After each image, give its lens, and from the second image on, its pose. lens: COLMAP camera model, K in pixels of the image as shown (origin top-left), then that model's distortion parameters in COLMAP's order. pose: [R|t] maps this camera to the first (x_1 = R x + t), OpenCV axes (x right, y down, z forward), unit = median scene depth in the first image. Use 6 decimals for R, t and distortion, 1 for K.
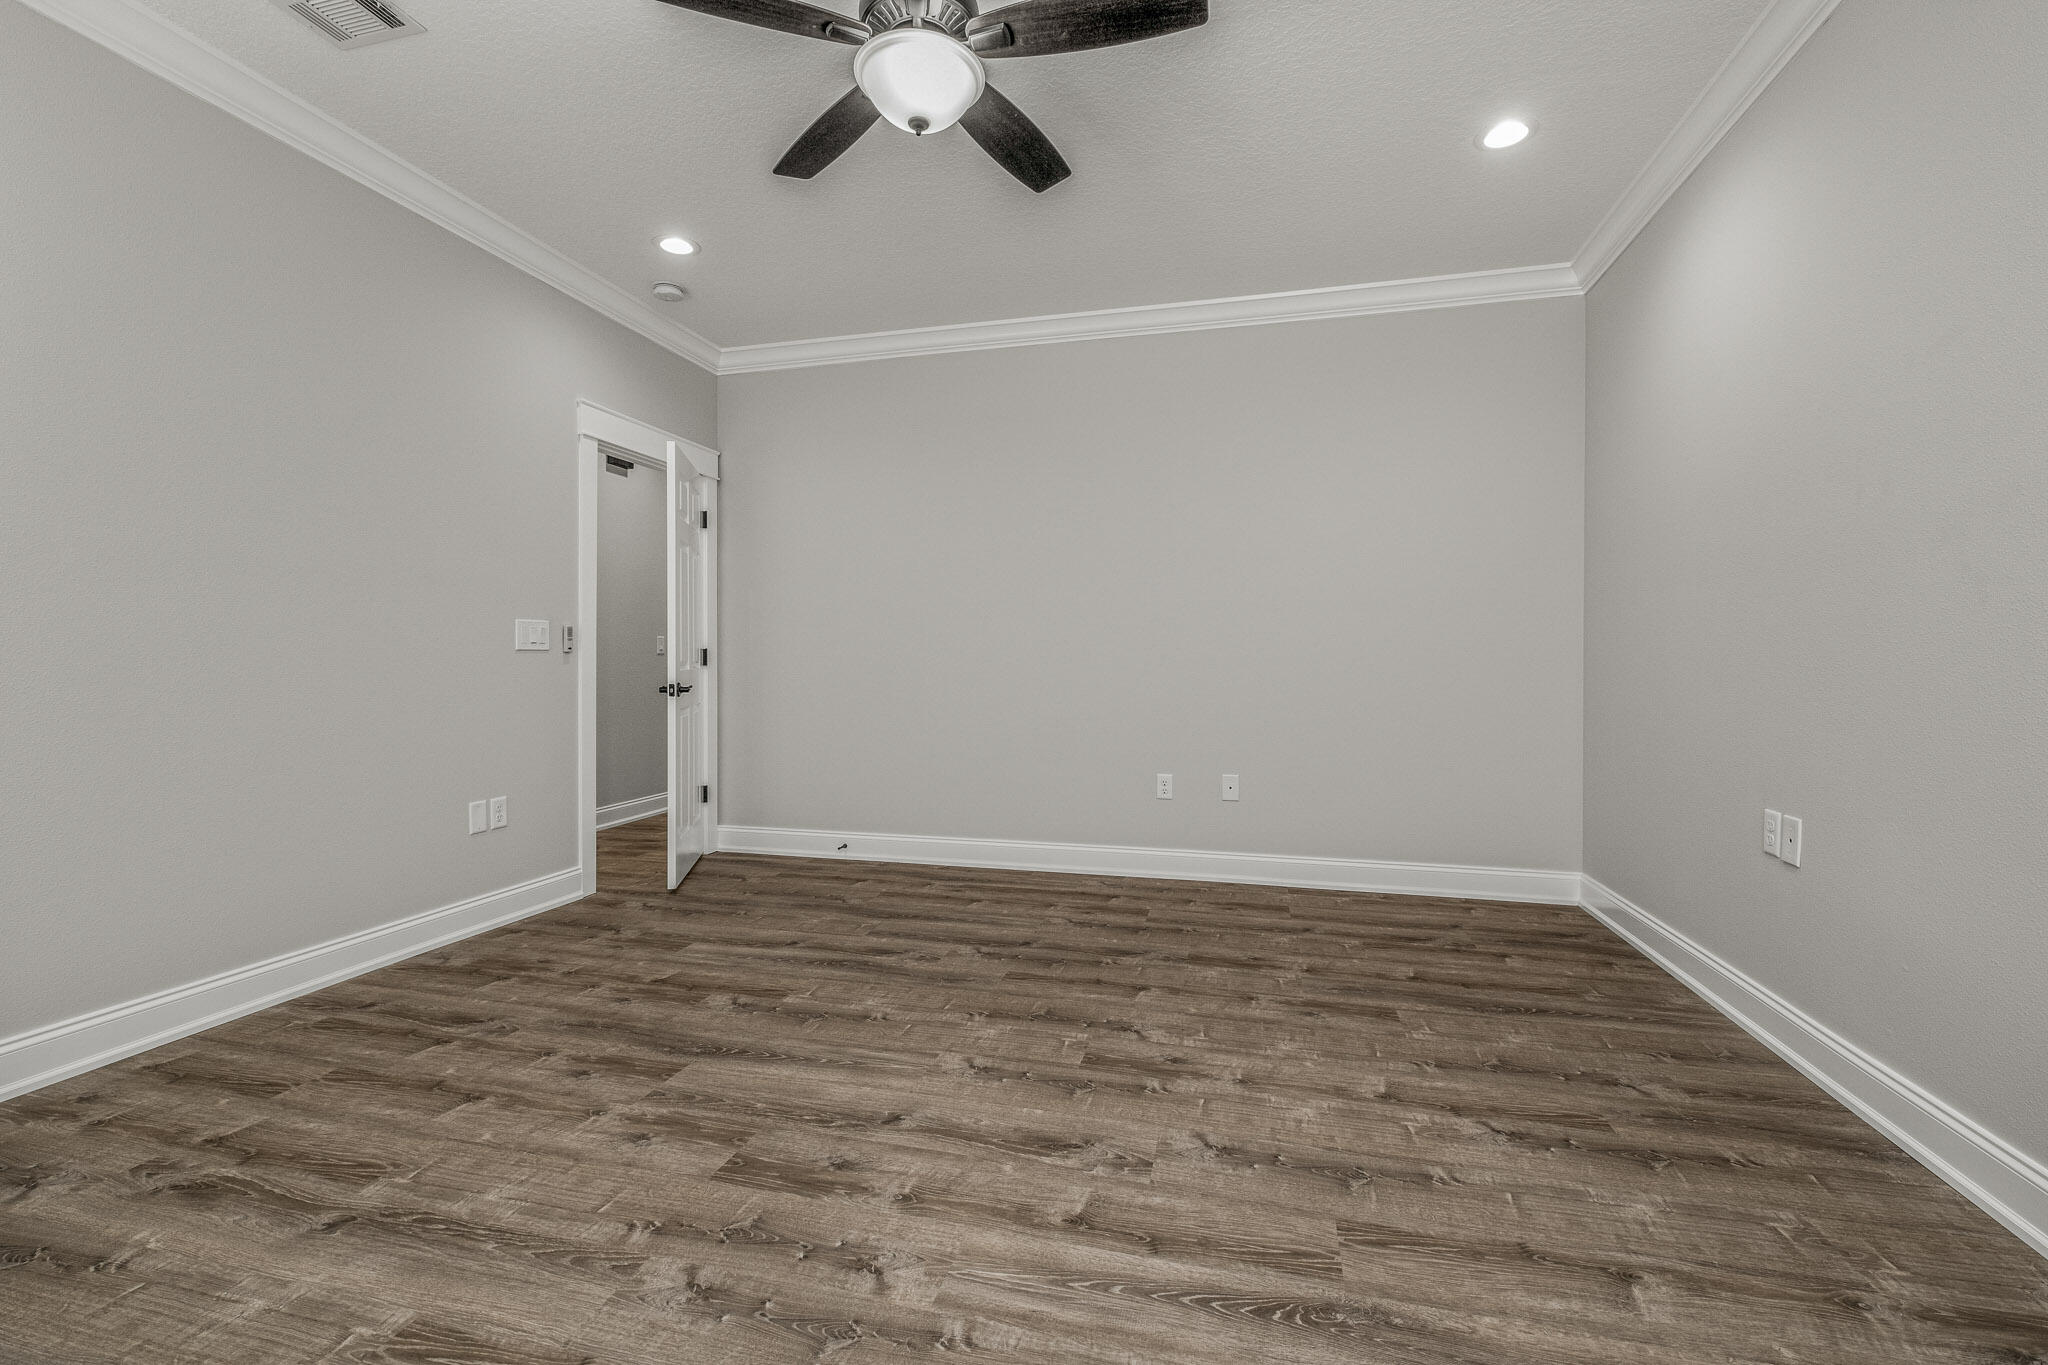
lens RADIAL K [[901.2, 0, 1025.2], [0, 901.2, 663.2], [0, 0, 1]] dist [0.004409, -0.006187]
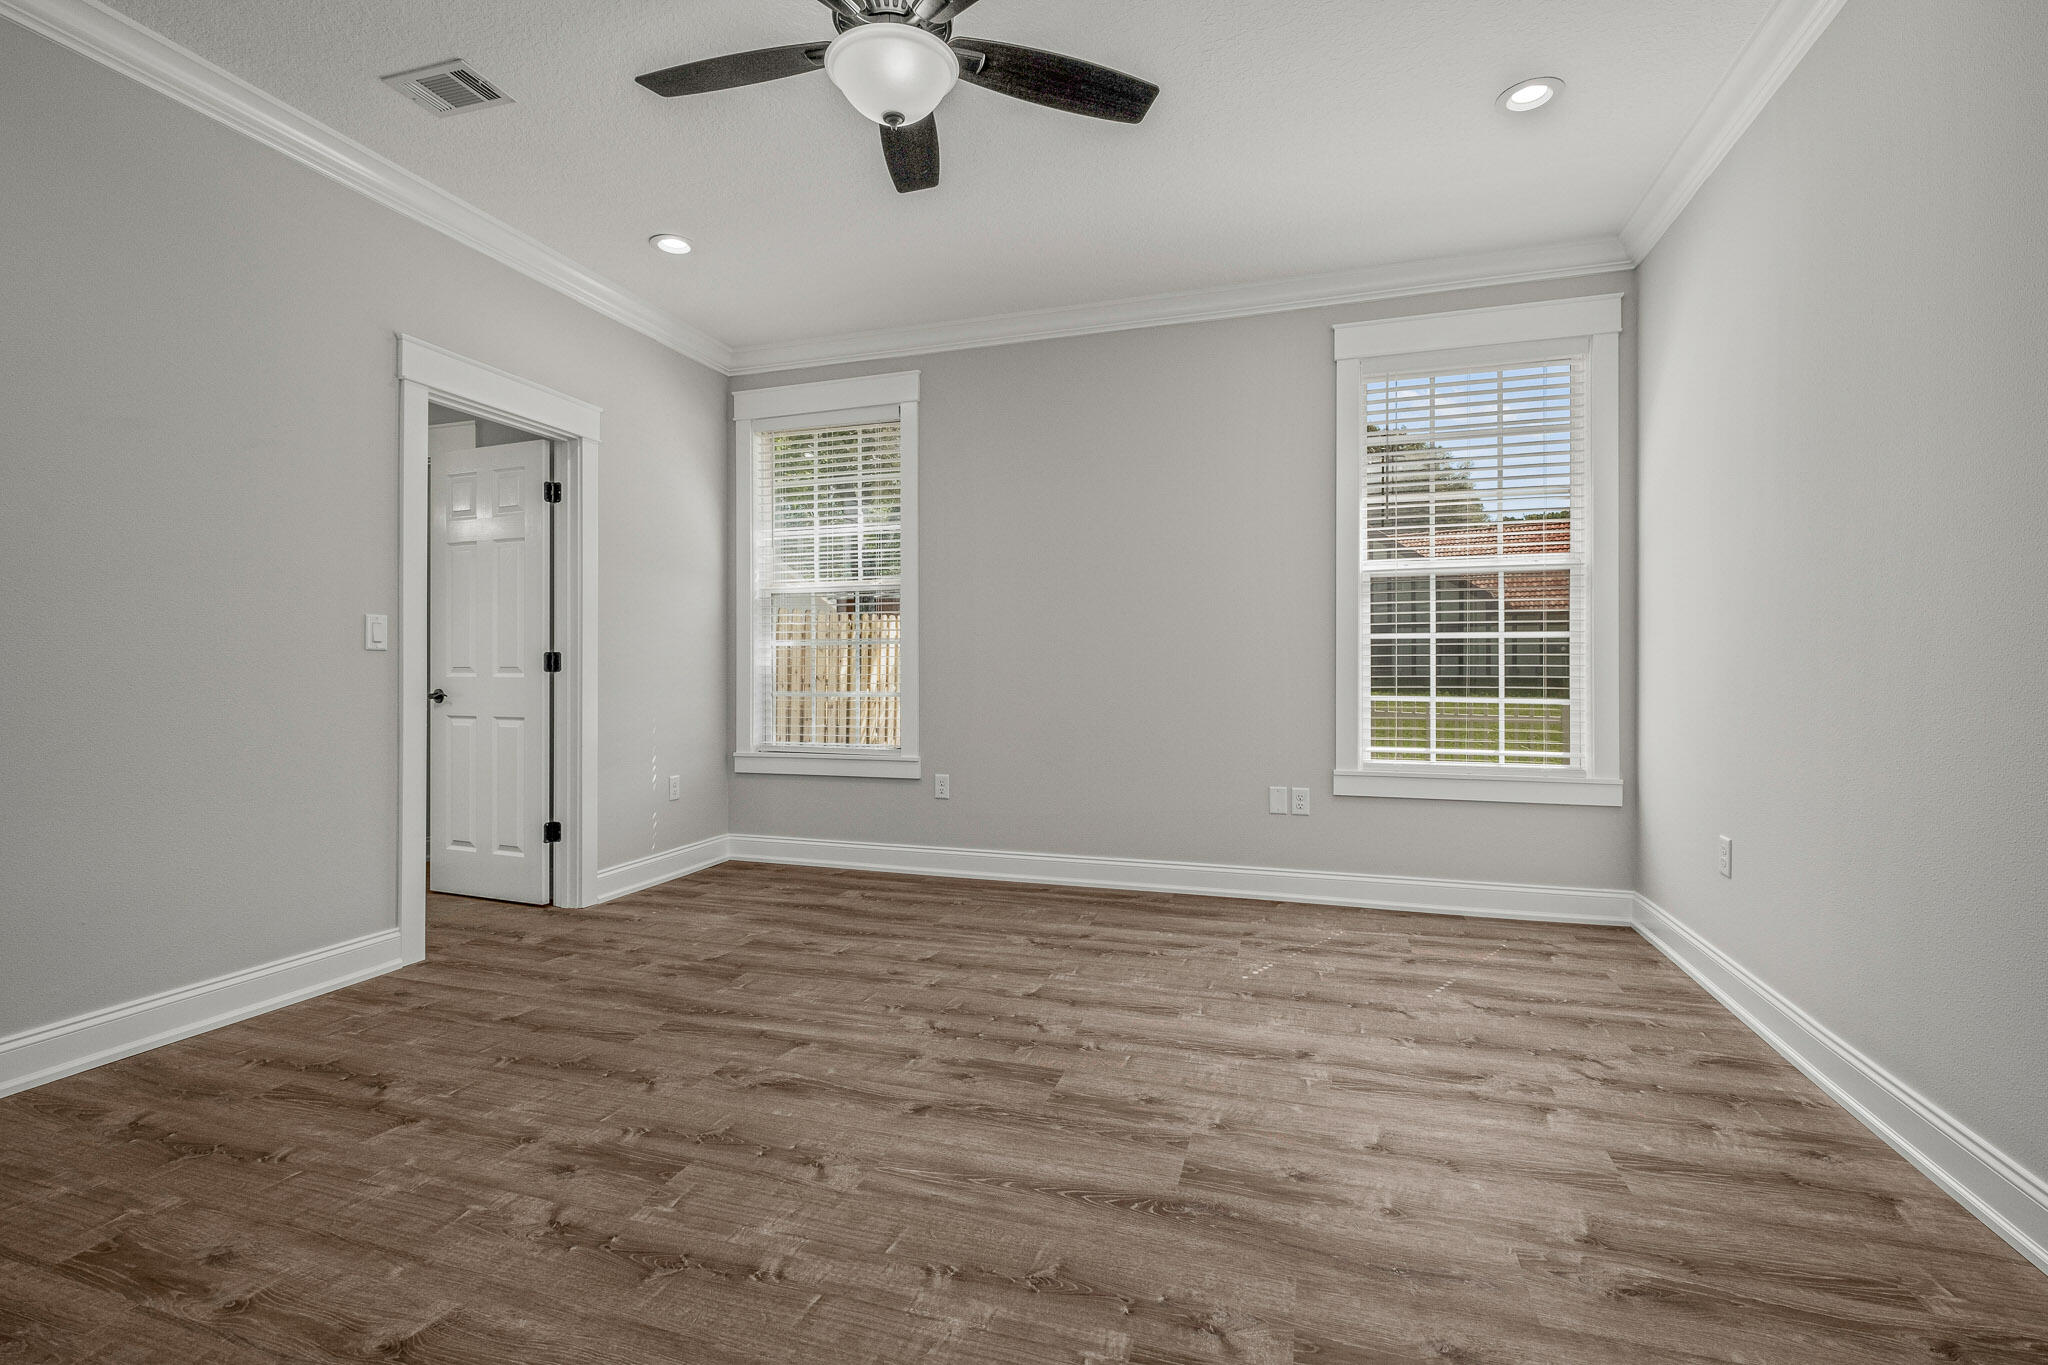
lens RADIAL K [[901.2, 0, 1018.4], [0, 901.2, 678.4], [0, 0, 1]] dist [0.004409, -0.006187]
pose [[-0.998345, -0.000488, 0.057502, -0.285870], [0.000283, 0.999910, 0.013409, -0.001801], [-0.057503, 0.013403, -0.998255, 1.817345]]
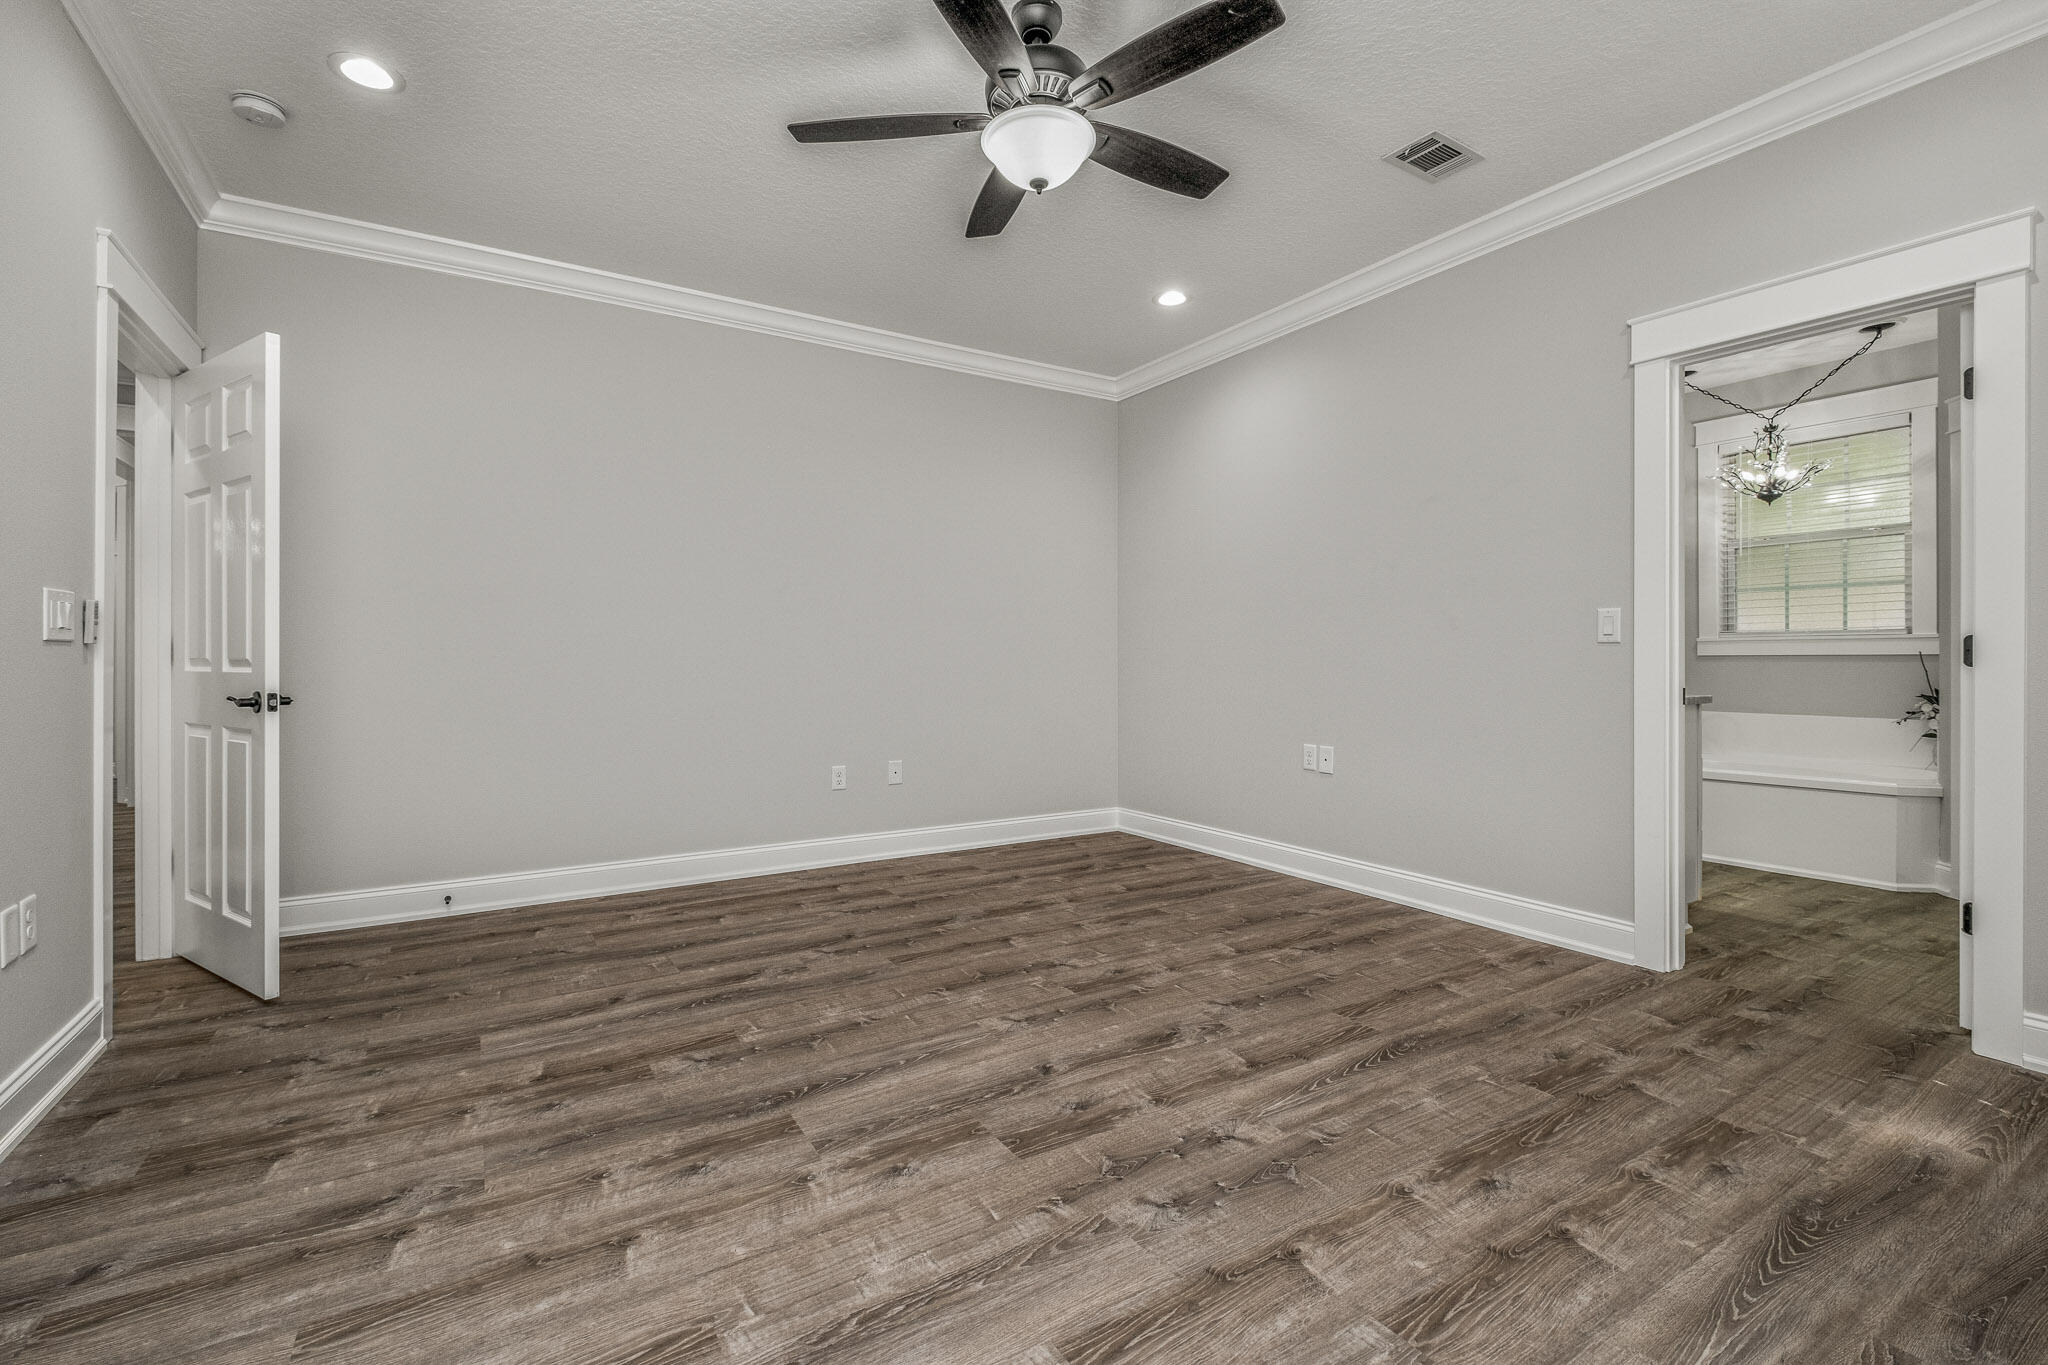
lens RADIAL K [[901.2, 0, 1027.5], [0, 901.2, 652.1], [0, 0, 1]] dist [0.004409, -0.006187]
pose [[0.682642, 0.004779, 0.730737, -0.882487], [0.001780, 0.999965, -0.008202, -0.001587], [-0.730751, 0.006900, 0.682610, 0.226325]]
